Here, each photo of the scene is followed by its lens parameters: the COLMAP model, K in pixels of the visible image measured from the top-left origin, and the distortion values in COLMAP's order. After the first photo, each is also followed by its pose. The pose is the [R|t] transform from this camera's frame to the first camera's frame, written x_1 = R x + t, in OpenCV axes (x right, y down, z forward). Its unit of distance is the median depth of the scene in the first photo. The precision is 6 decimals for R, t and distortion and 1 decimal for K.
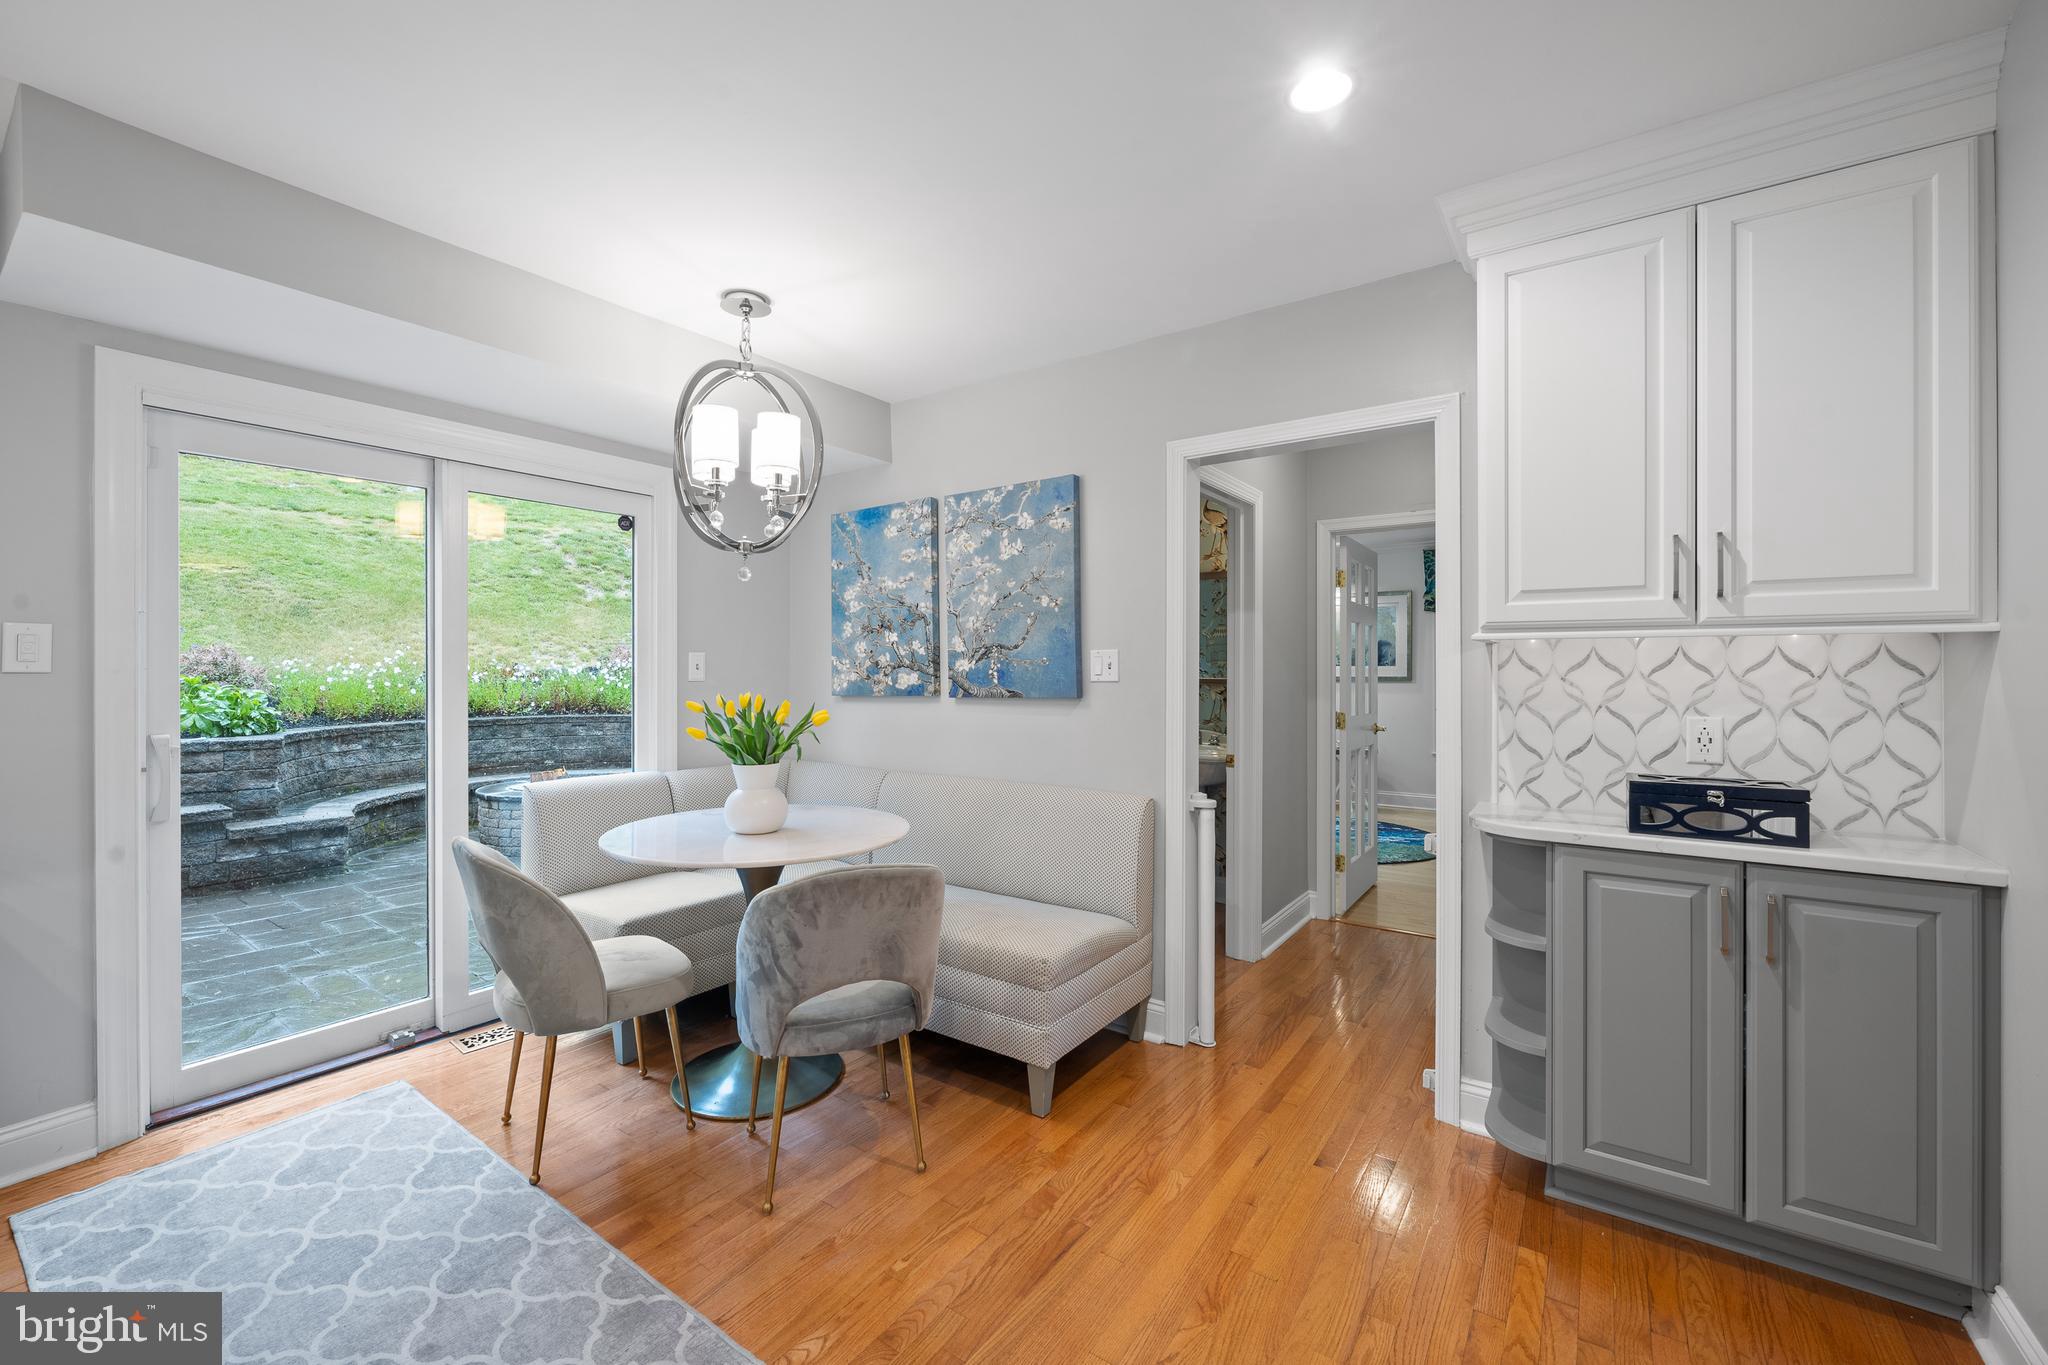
lens RADIAL K [[825.7, 0, 1024.9], [0, 825.7, 673.2], [0, 0, 1]] dist [-0.007845, 0.000262]
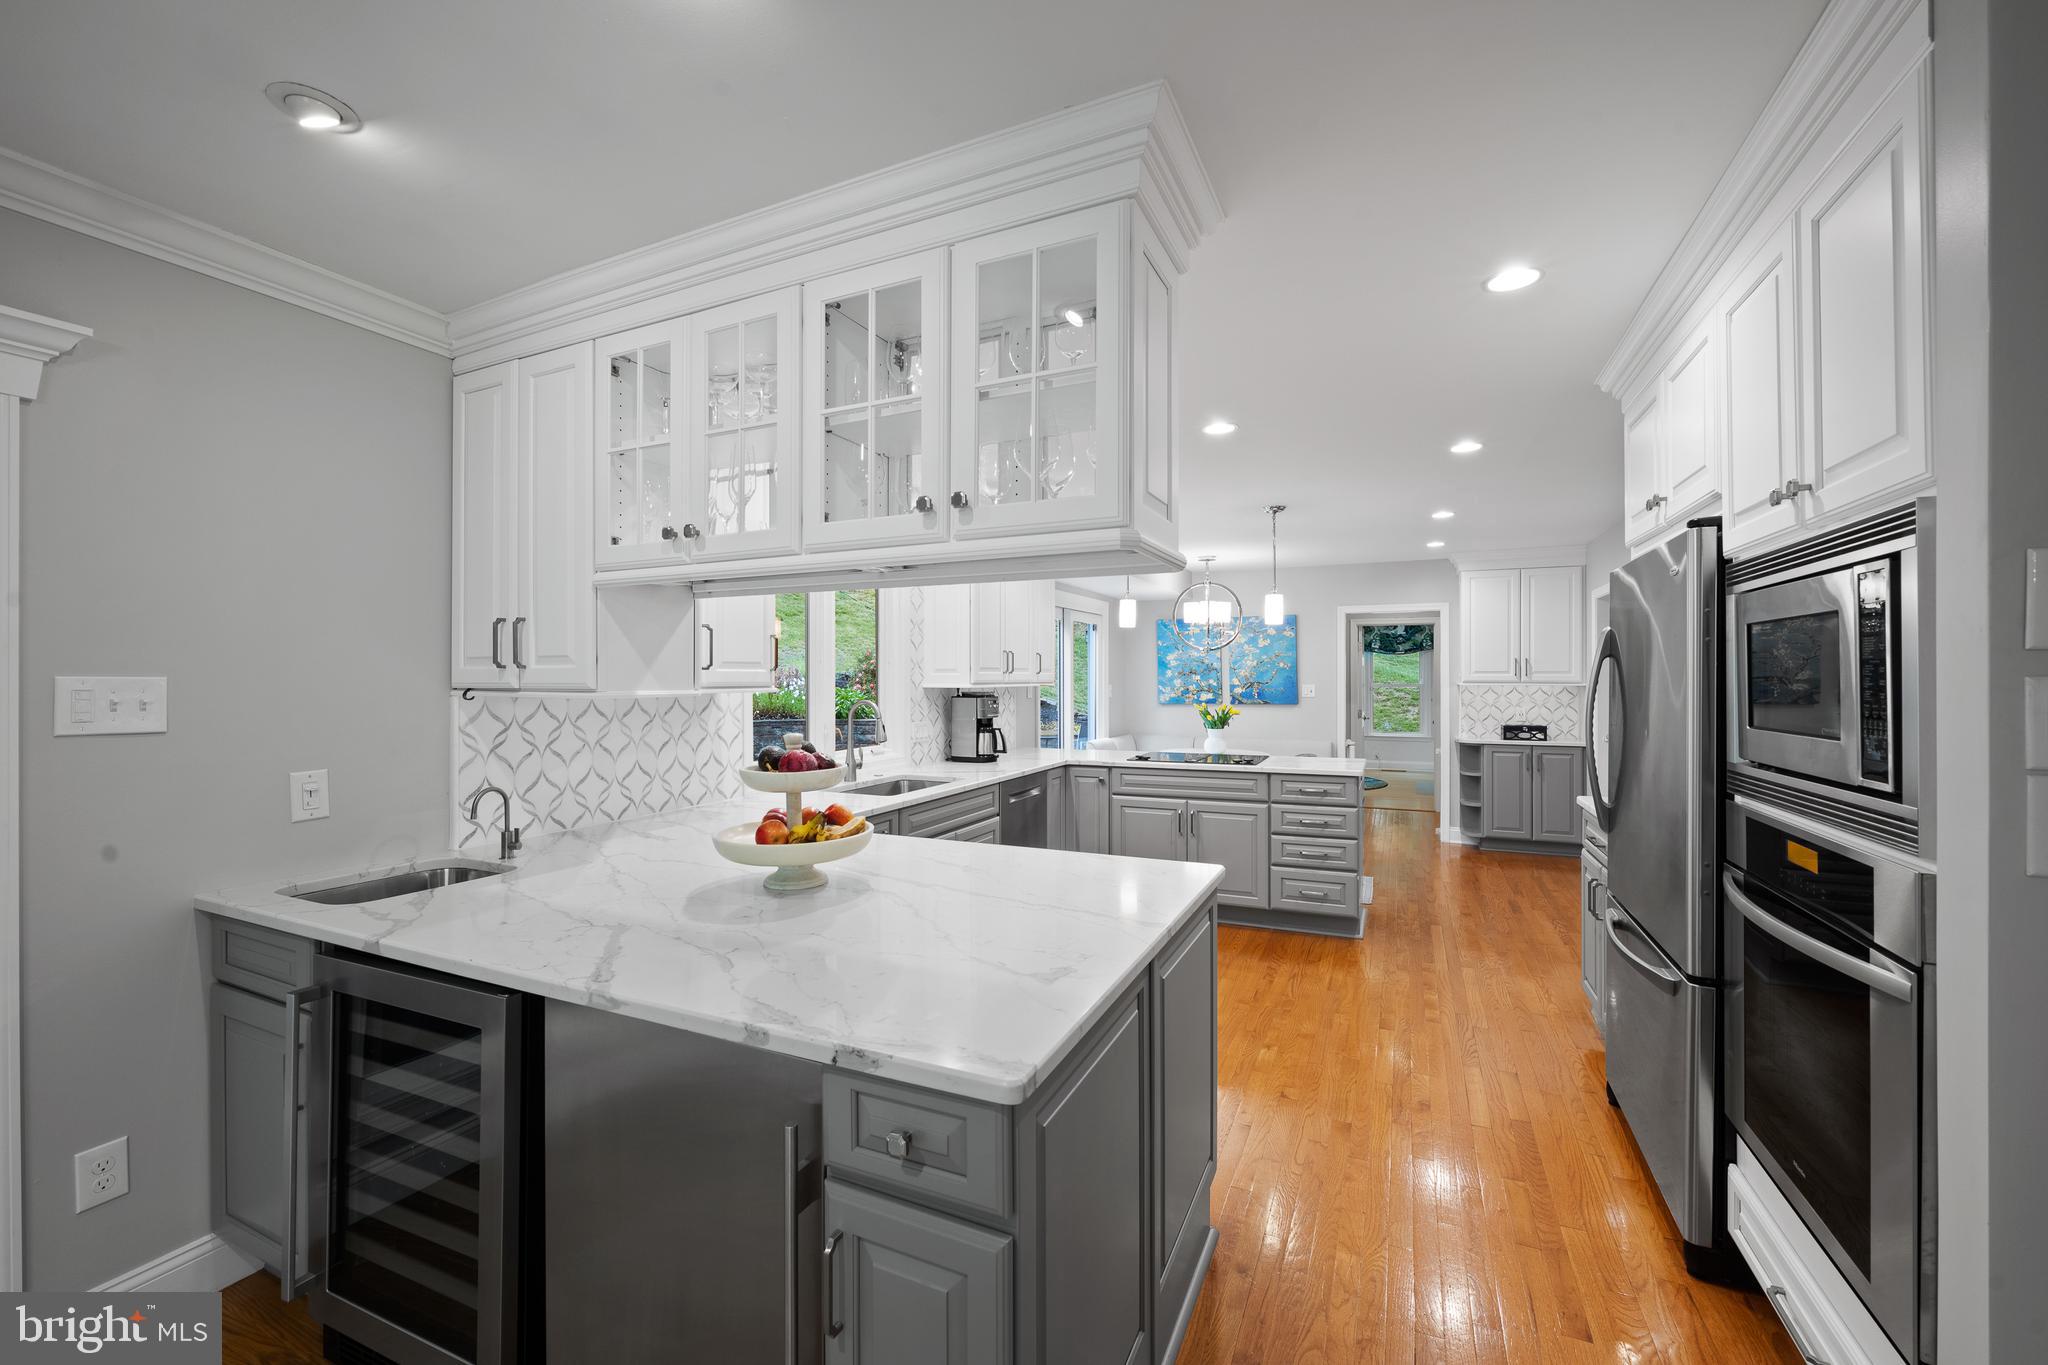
lens RADIAL K [[828.3, 0, 1024.7], [0, 828.3, 682.5], [0, 0, 1]] dist [-0.006282, 0.000719]
pose [[0.983458, -0.002989, 0.181112, -1.564383], [0.002607, 0.999994, 0.002349, -0.055974], [-0.181118, -0.001838, 0.983460, -1.720036]]
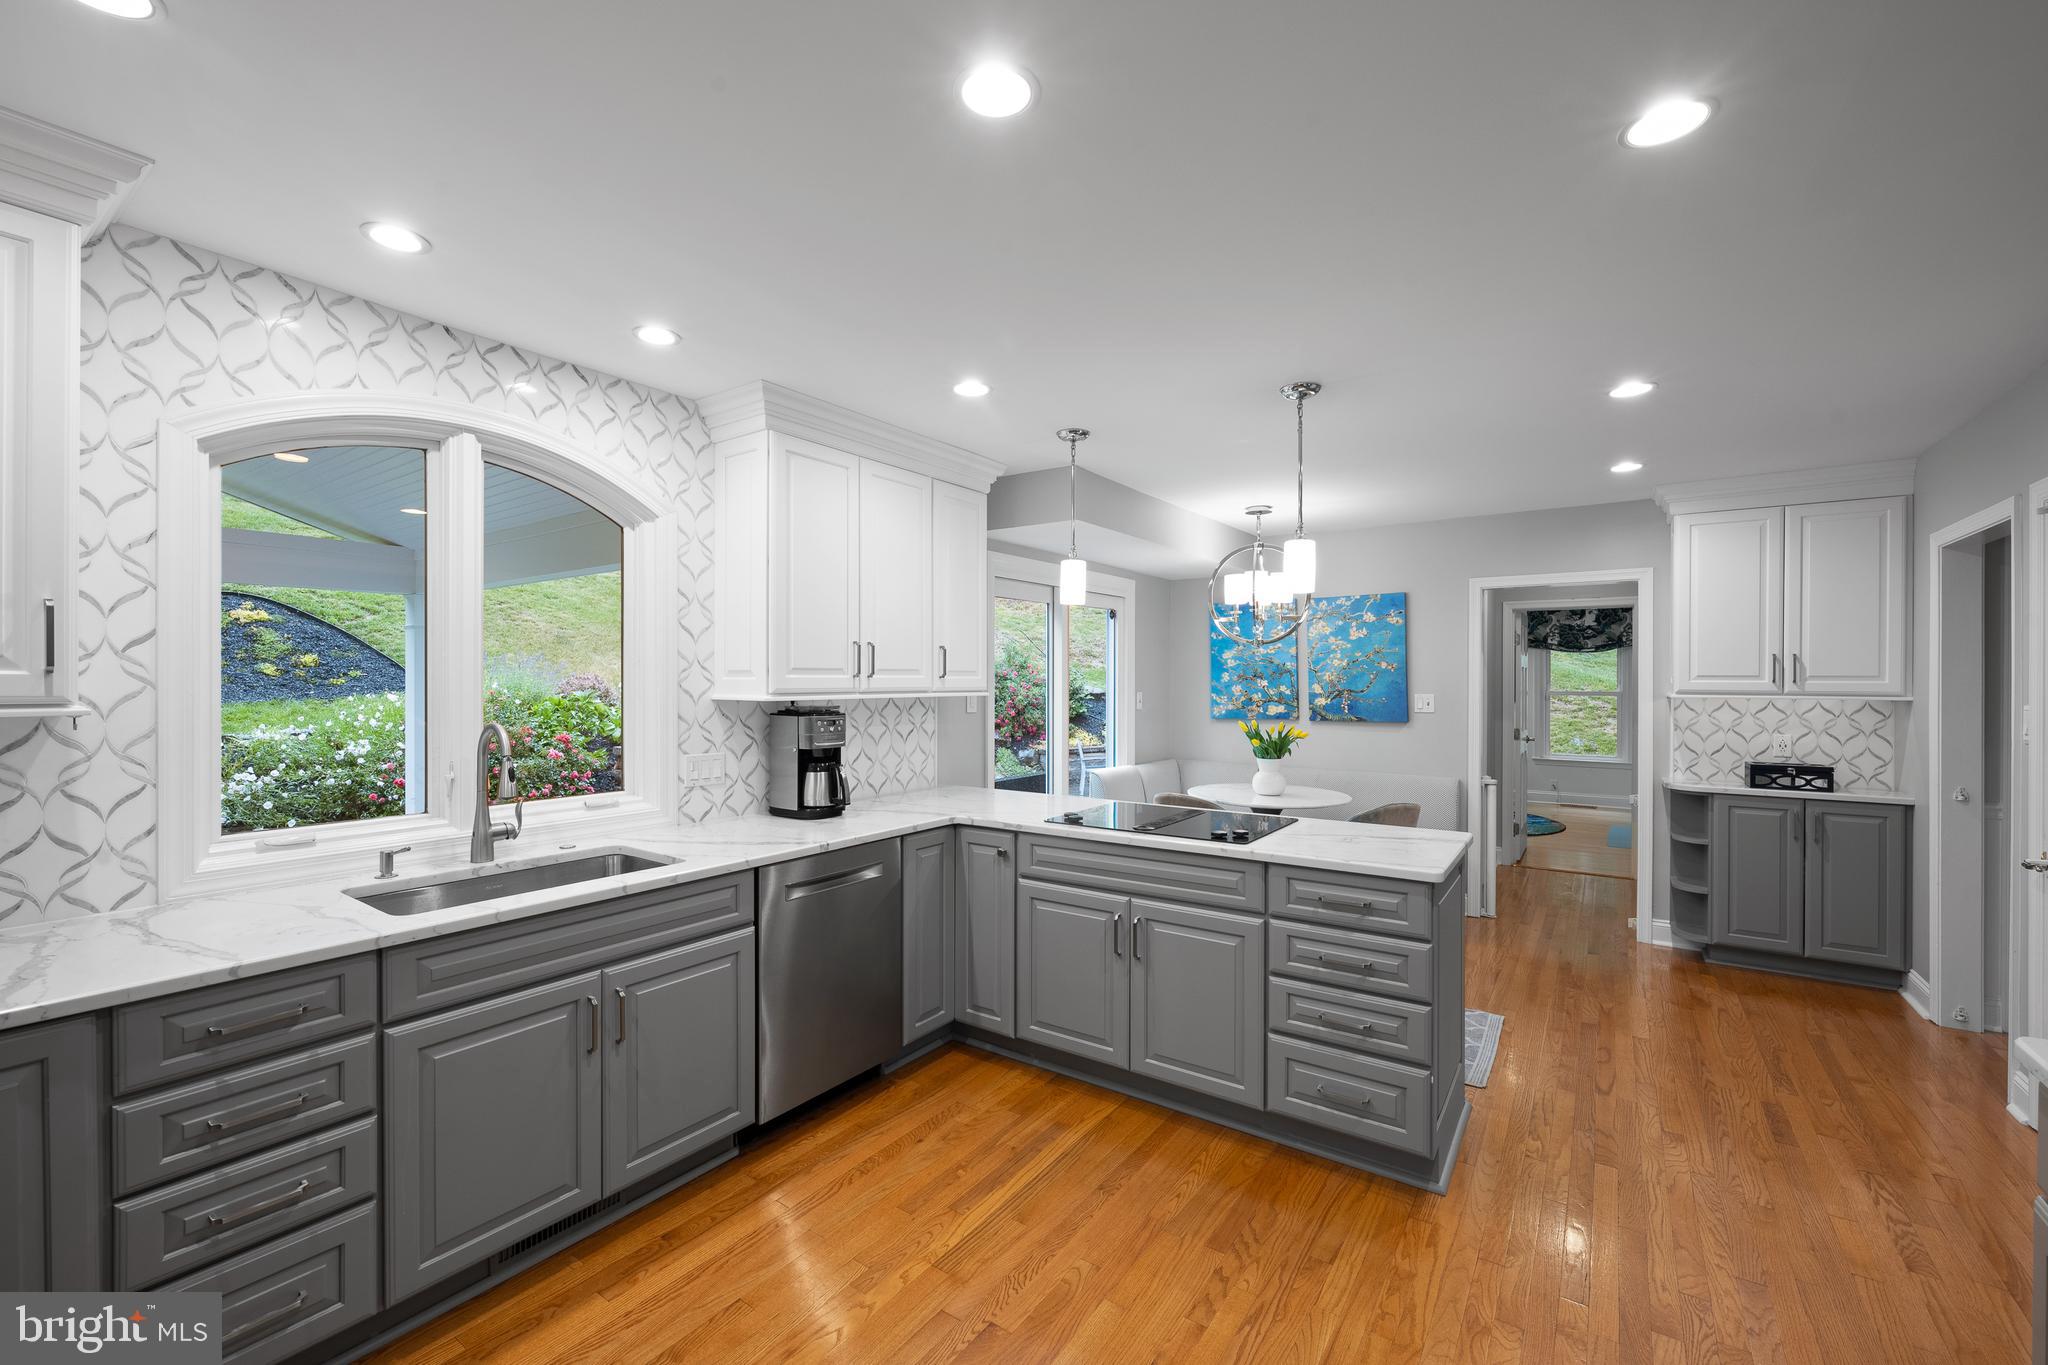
lens RADIAL K [[832.3, 0, 1025.6], [0, 832.3, 686.4], [0, 0, 1]] dist [-0.005451, -0.000025]
pose [[0.999991, 0.001305, -0.004135, -0.942026], [-0.001288, 0.999990, 0.004176, -0.065661], [0.004141, -0.004170, 0.999983, -0.964617]]
